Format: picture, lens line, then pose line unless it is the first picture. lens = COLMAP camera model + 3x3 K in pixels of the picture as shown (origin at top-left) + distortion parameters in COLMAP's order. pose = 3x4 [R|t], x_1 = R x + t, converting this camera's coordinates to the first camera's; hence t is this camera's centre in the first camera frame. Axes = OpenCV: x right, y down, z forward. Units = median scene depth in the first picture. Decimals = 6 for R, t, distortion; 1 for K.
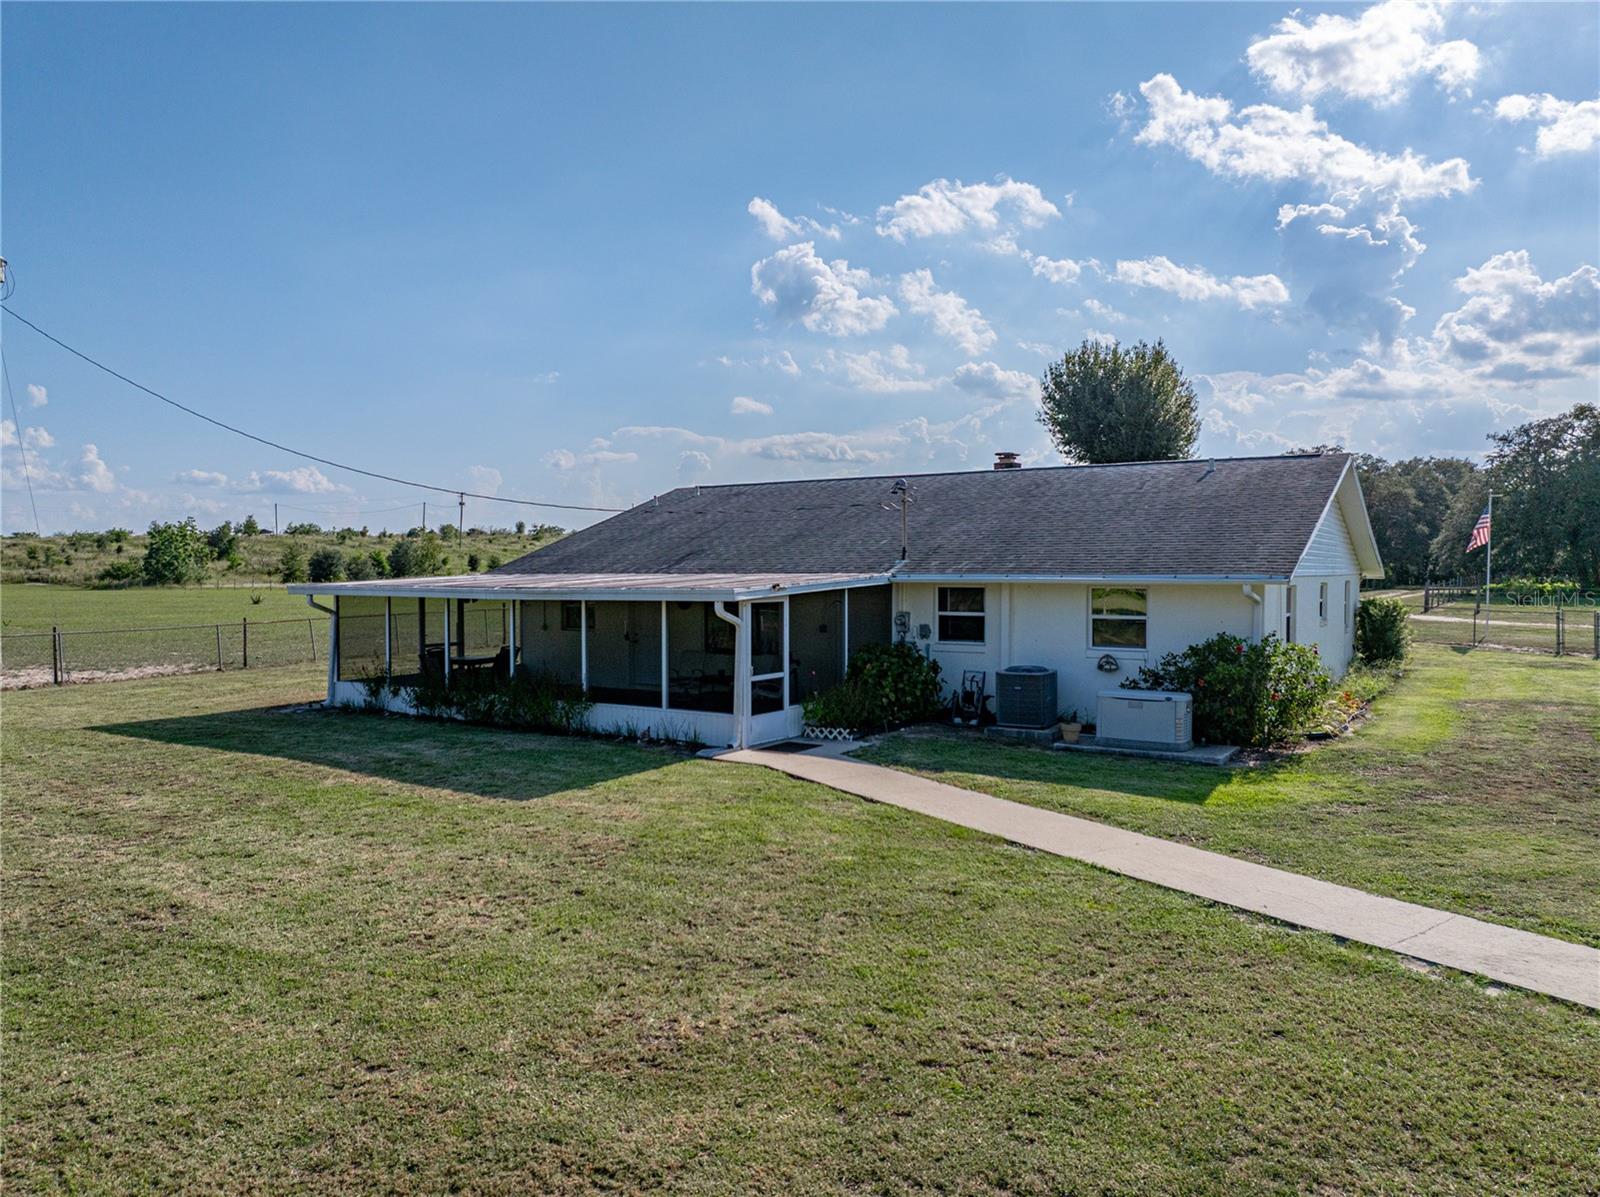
lens RADIAL K [[1124.0, 0, 799.6], [0, 1124.0, 607.0], [0, 0, 1]] dist [-0.038241, 0.002666]
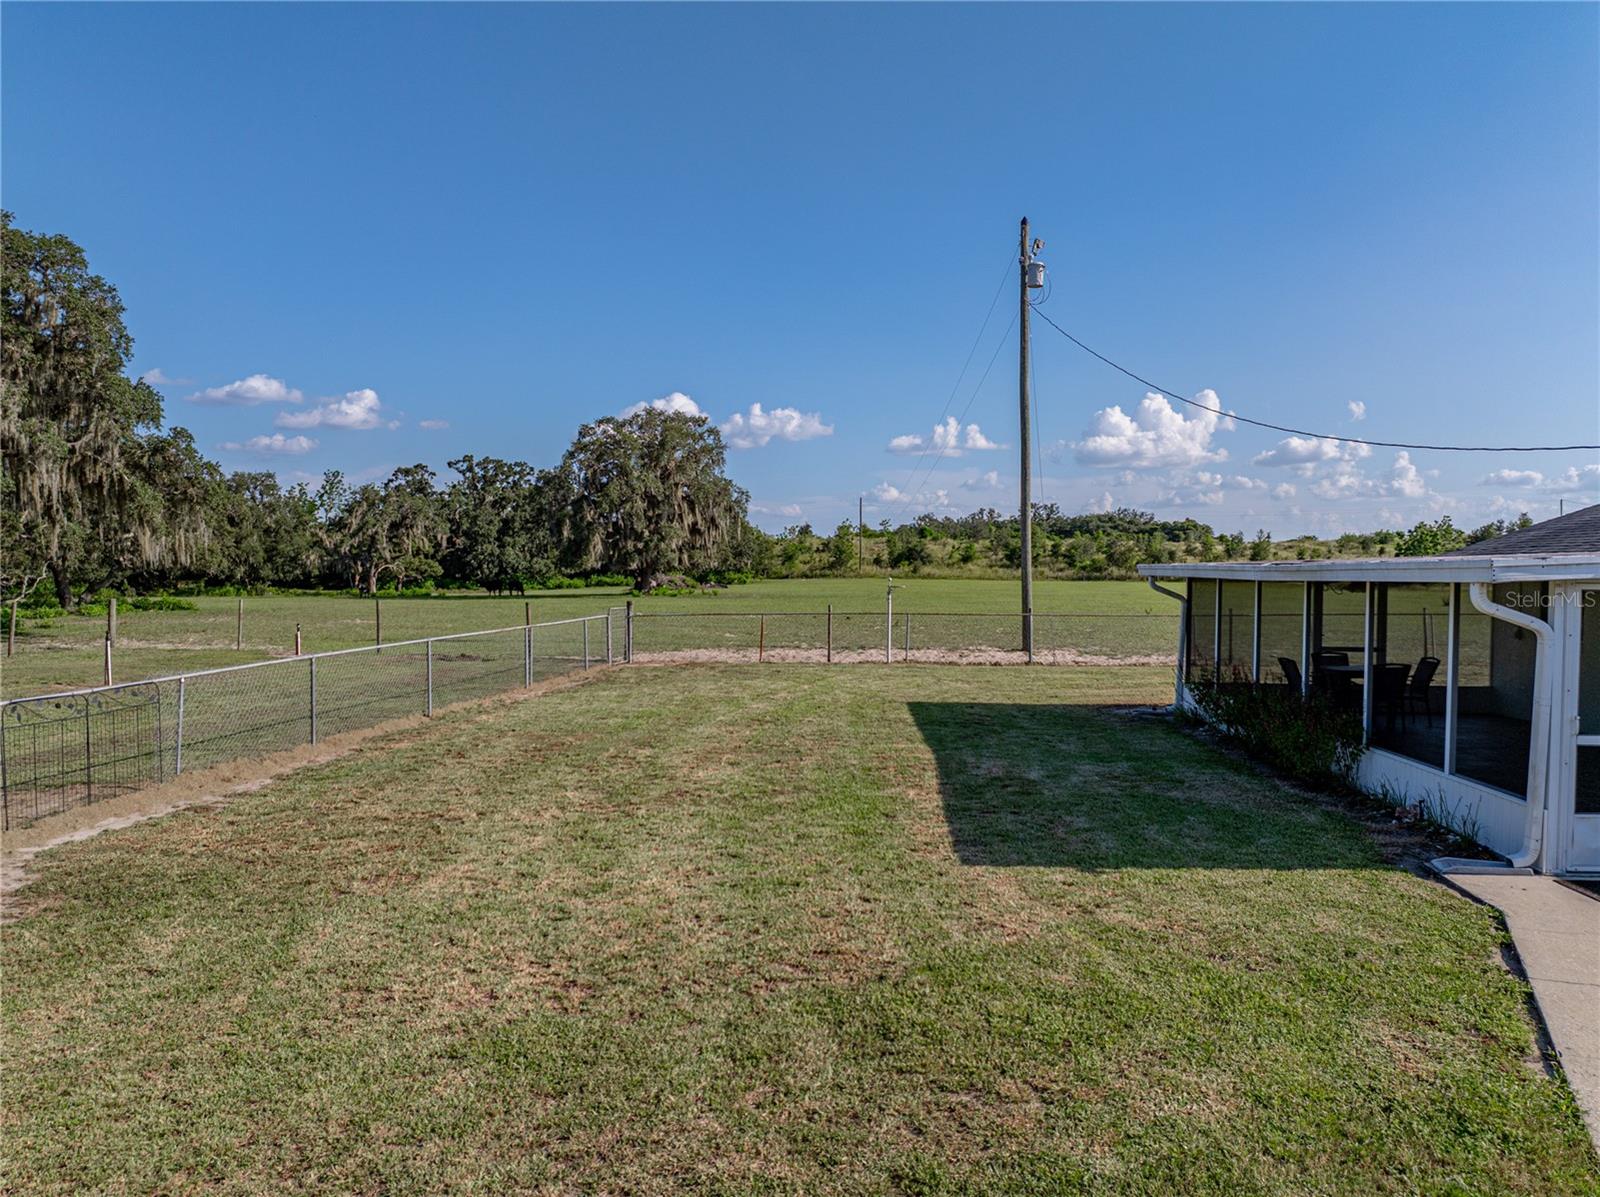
lens RADIAL K [[1124.0, 0, 801.2], [0, 1124.0, 597.9], [0, 0, 1]] dist [-0.038241, 0.002666]
pose [[0.480798, 0.025866, -0.876450, 0.178907], [-0.036169, 0.999299, 0.009650, 0.005267], [0.876085, 0.027061, 0.481397, 0.354885]]
